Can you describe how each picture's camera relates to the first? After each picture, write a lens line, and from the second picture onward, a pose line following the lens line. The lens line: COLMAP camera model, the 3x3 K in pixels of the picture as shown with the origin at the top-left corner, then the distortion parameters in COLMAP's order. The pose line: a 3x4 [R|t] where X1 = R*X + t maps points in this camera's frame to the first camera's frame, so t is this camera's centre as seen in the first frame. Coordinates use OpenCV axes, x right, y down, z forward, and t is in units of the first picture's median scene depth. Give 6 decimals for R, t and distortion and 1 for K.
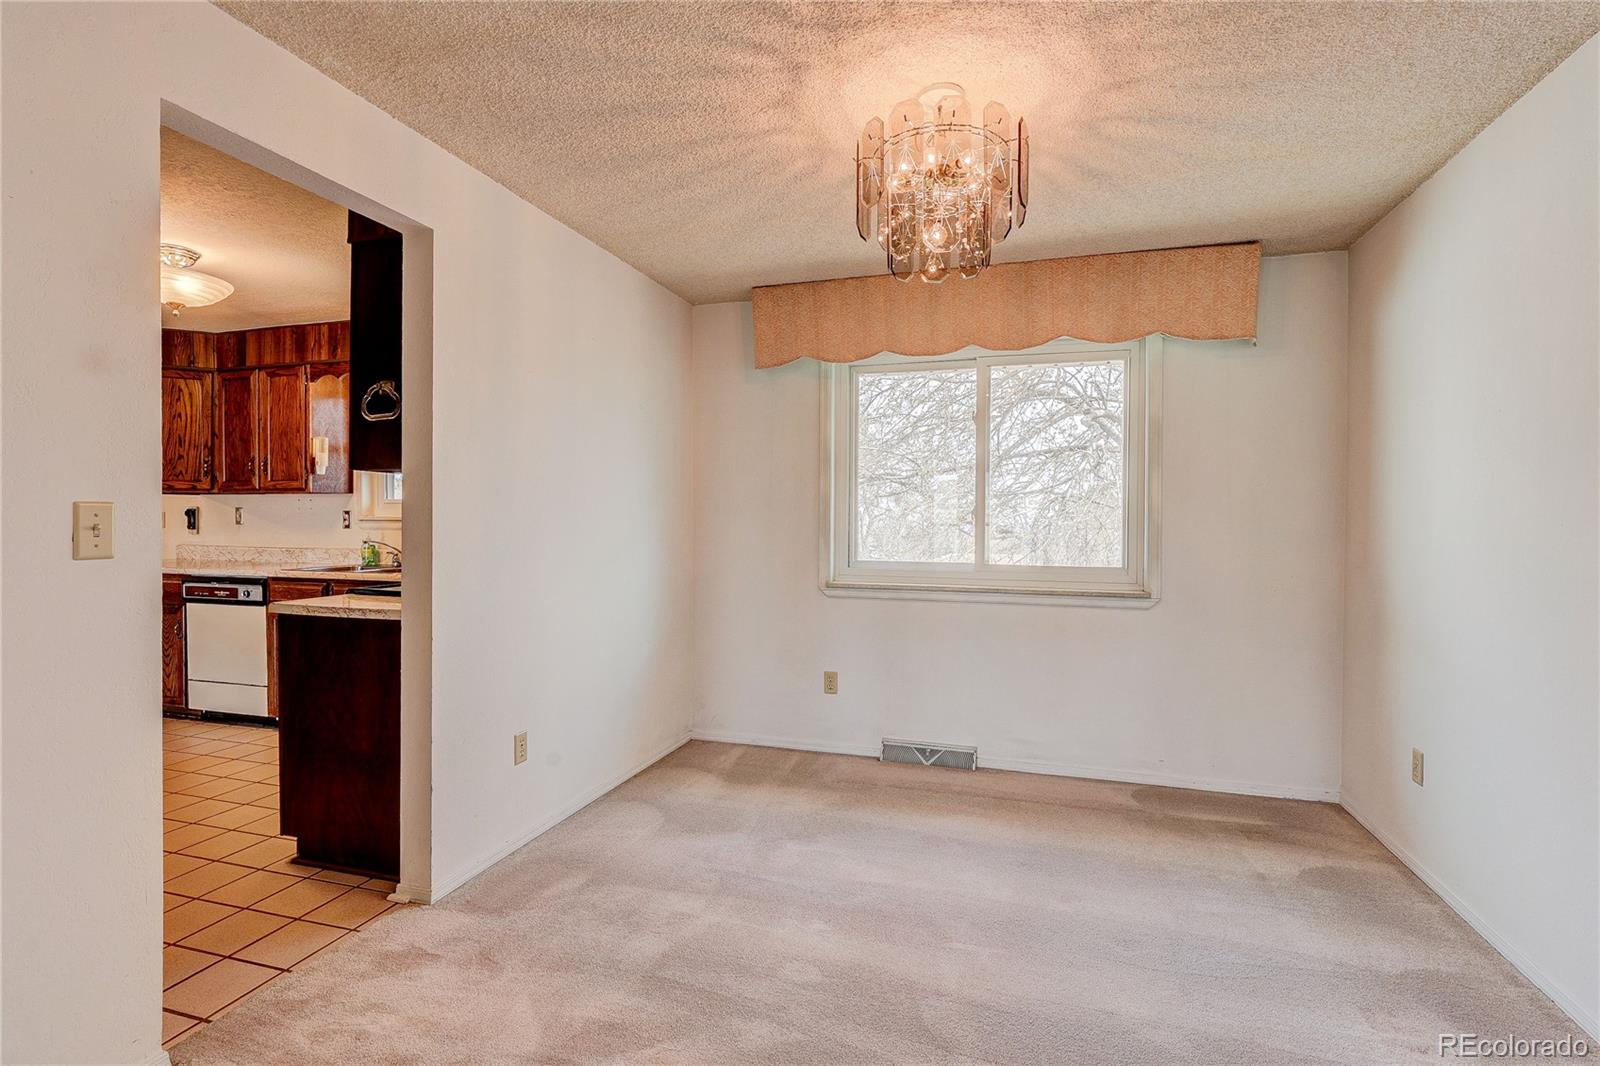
lens RADIAL K [[756.4, 0, 806.0], [0, 756.4, 530.9], [0, 0, 1]] dist [-0.005646, -0.000783]
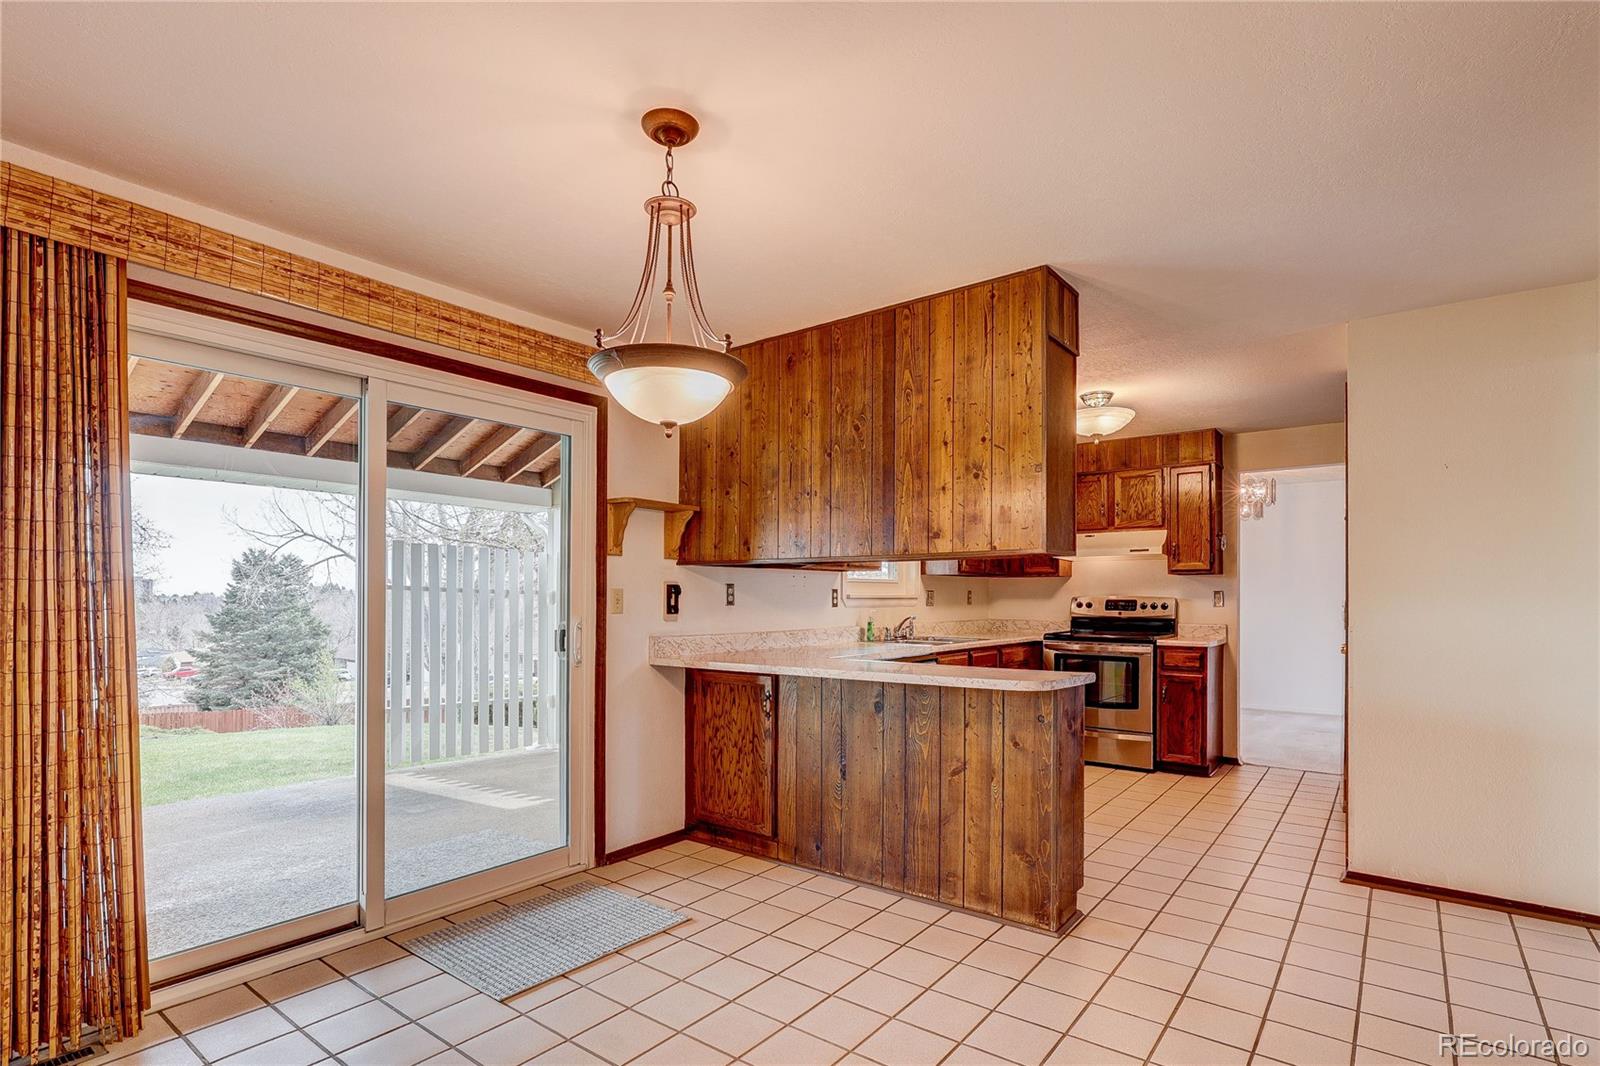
lens RADIAL K [[785.9, 0, 796.9], [0, 785.9, 592.8], [0, 0, 1]] dist [-0.001366, -0.000474]
pose [[0.354634, -0.001854, 0.935003, -1.760596], [0.013361, 0.999906, -0.003085, -0.021642], [-0.934910, 0.013587, 0.354626, 0.764341]]
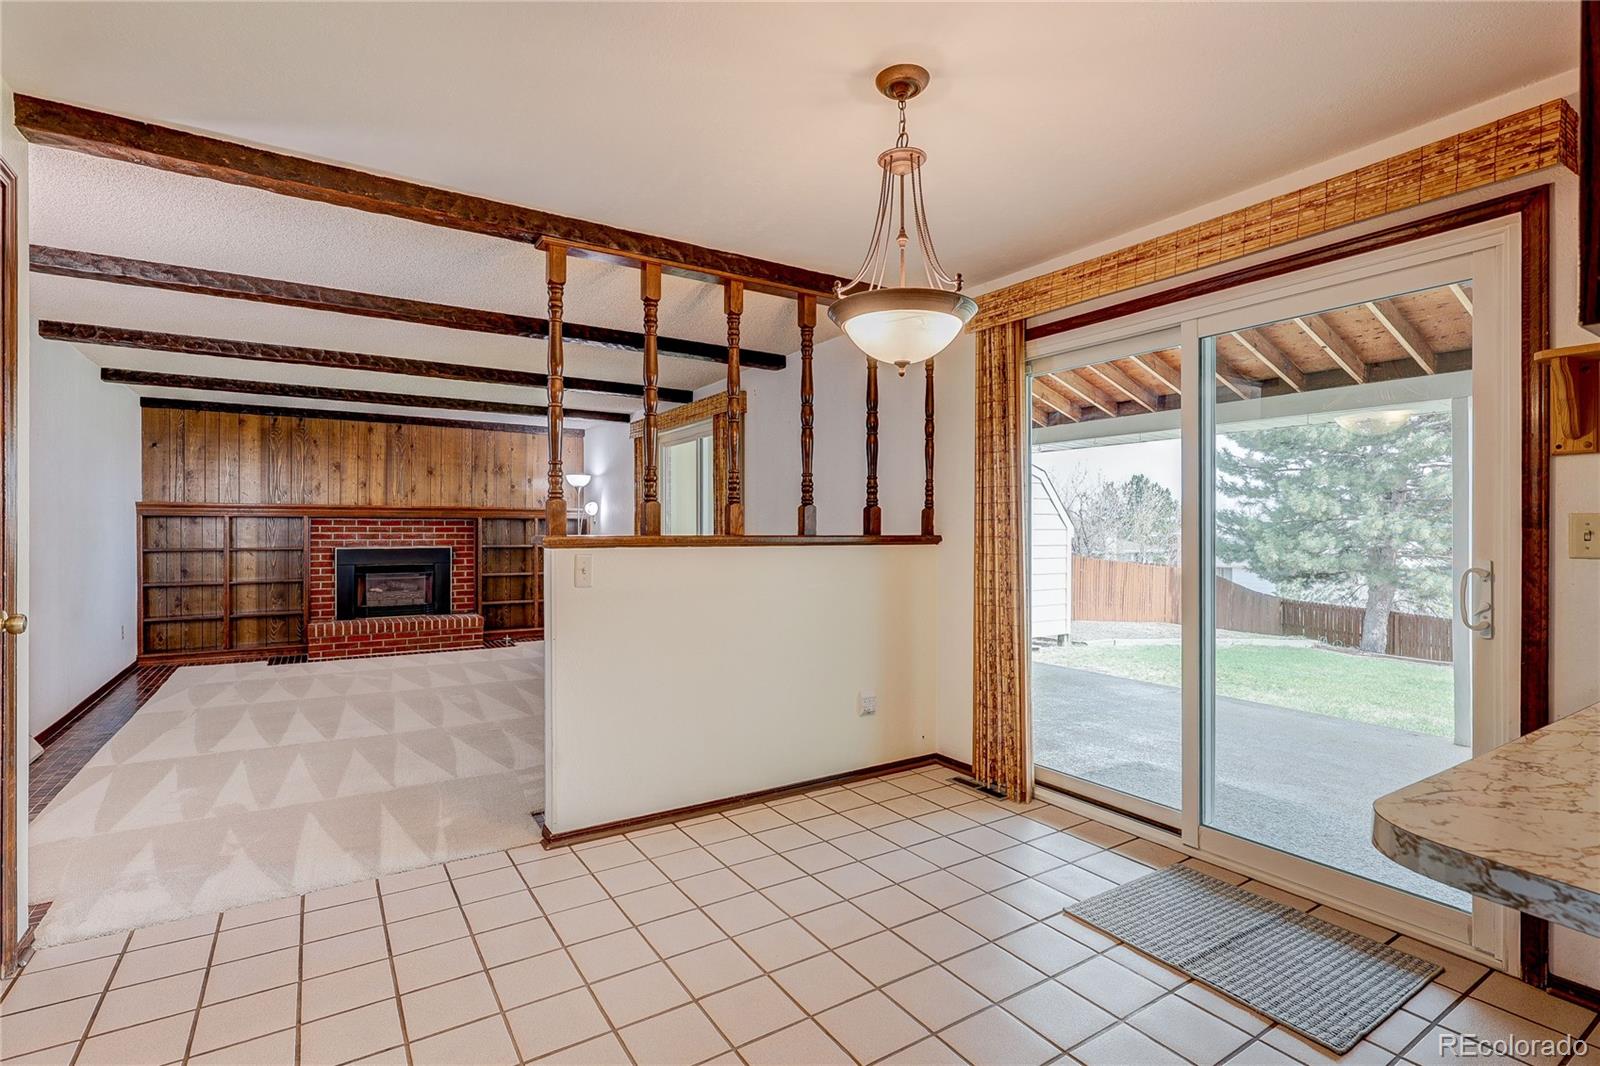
lens RADIAL K [[759.9, 0, 799.6], [0, 759.9, 531.9], [0, 0, 1]] dist [-0.004153, 0.001364]
pose [[0.763908, -0.005011, -0.645305, -1.118530], [-0.004875, 0.999897, -0.013536, -0.012087], [0.645306, 0.013486, 0.763805, 0.601312]]
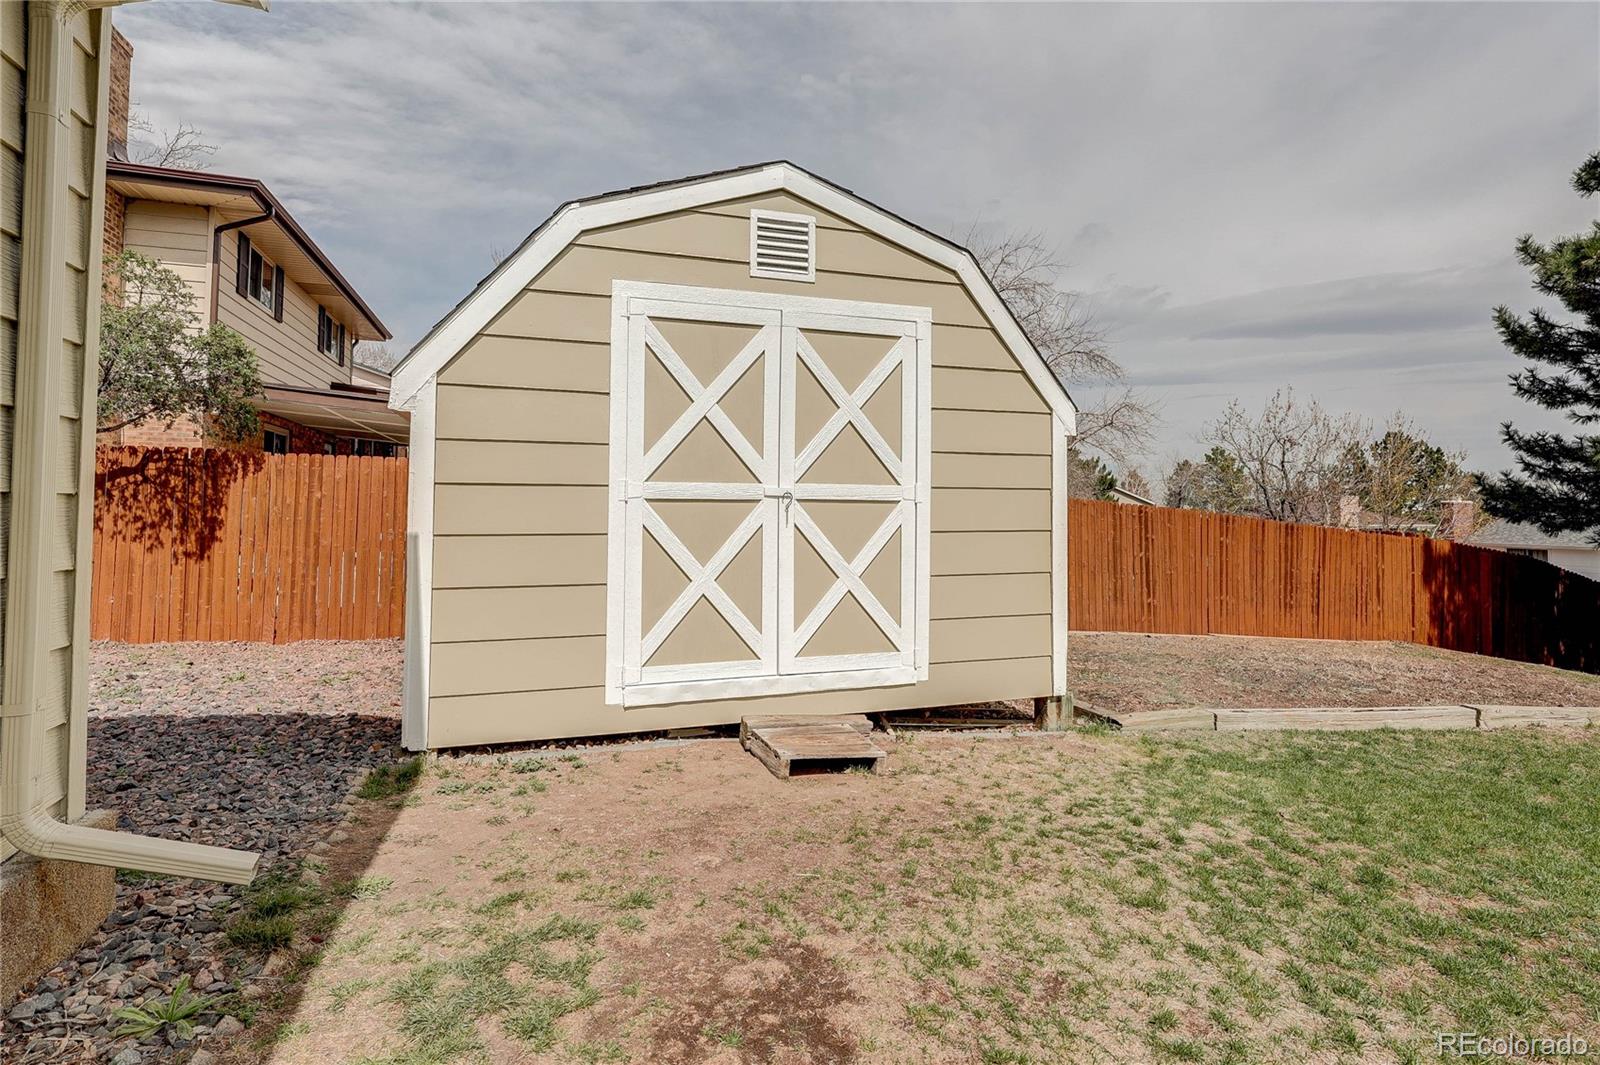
lens RADIAL K [[773.5, 0, 793.6], [0, 773.5, 479.0], [0, 0, 1]] dist [-0.001621, 0.000239]
pose [[0.580600, -0.036271, -0.813381, -1.547669], [-0.008966, 0.998662, -0.050933, 0.090069], [0.814140, 0.036864, 0.579498, 2.604732]]
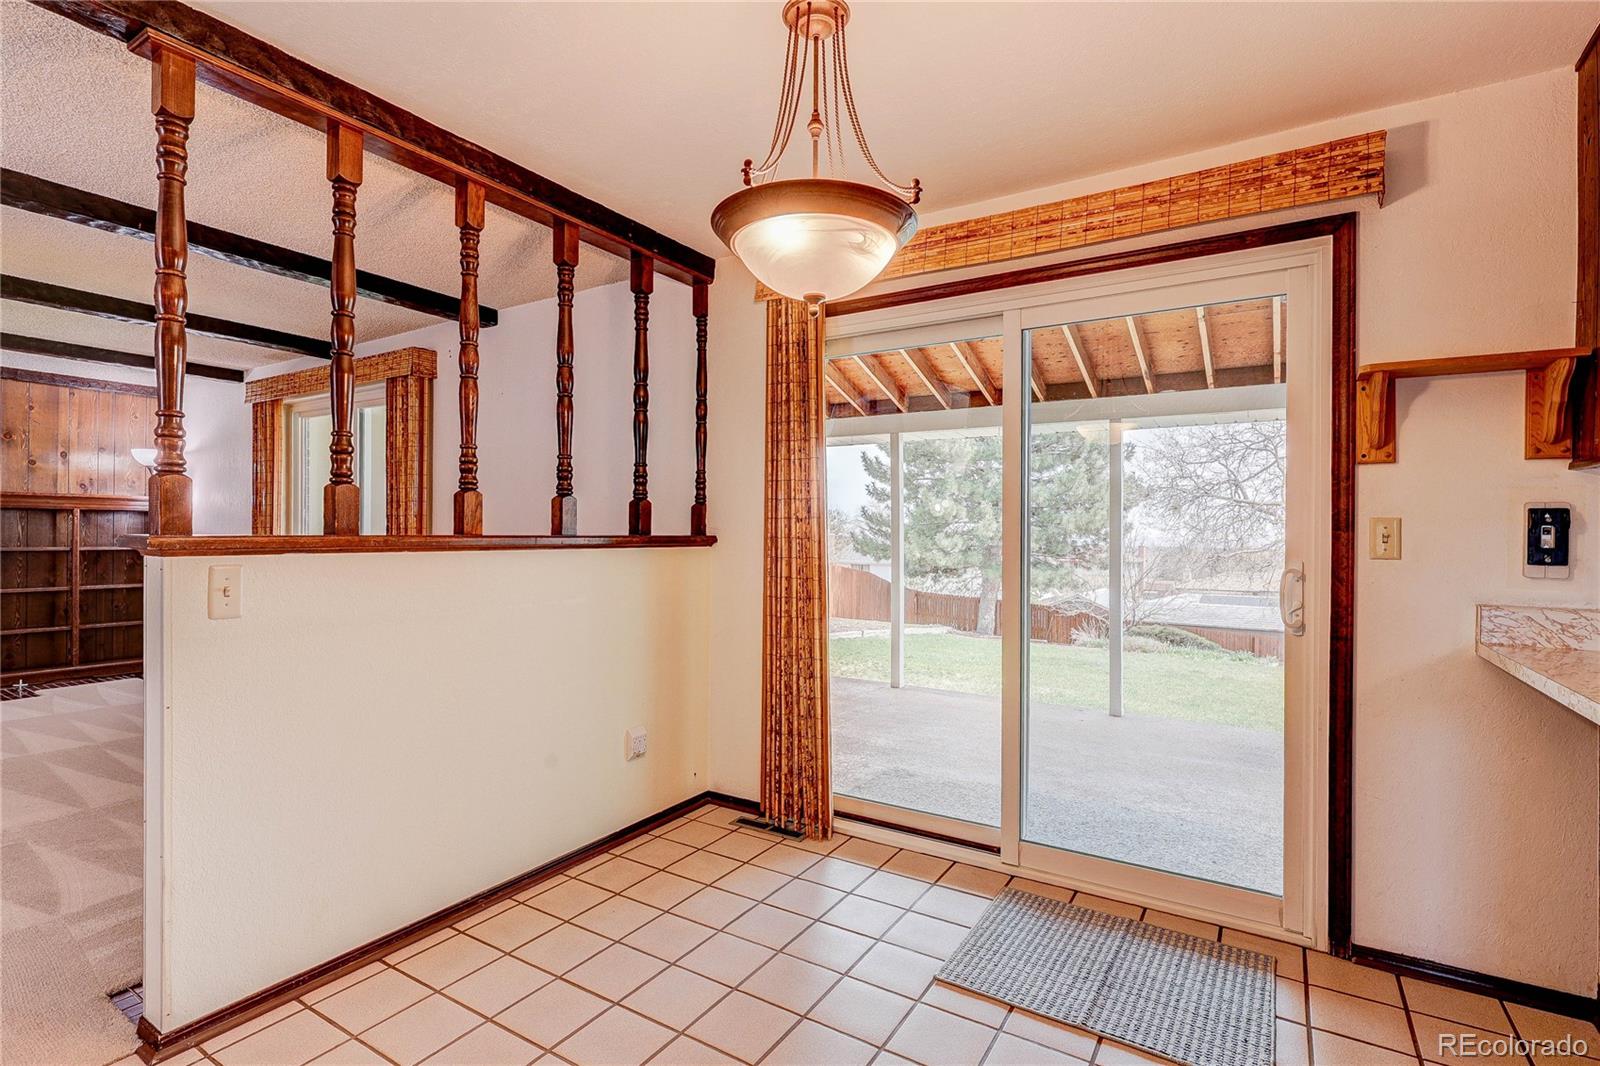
lens RADIAL K [[766.7, 0, 801.8], [0, 766.7, 531.4], [0, 0, 1]] dist [-0.002634, -0.000092]
pose [[0.966092, -0.000485, -0.258198, -1.286056], [-0.003684, 0.999871, -0.015662, -0.013437], [0.258172, 0.016082, 0.965965, 0.667921]]
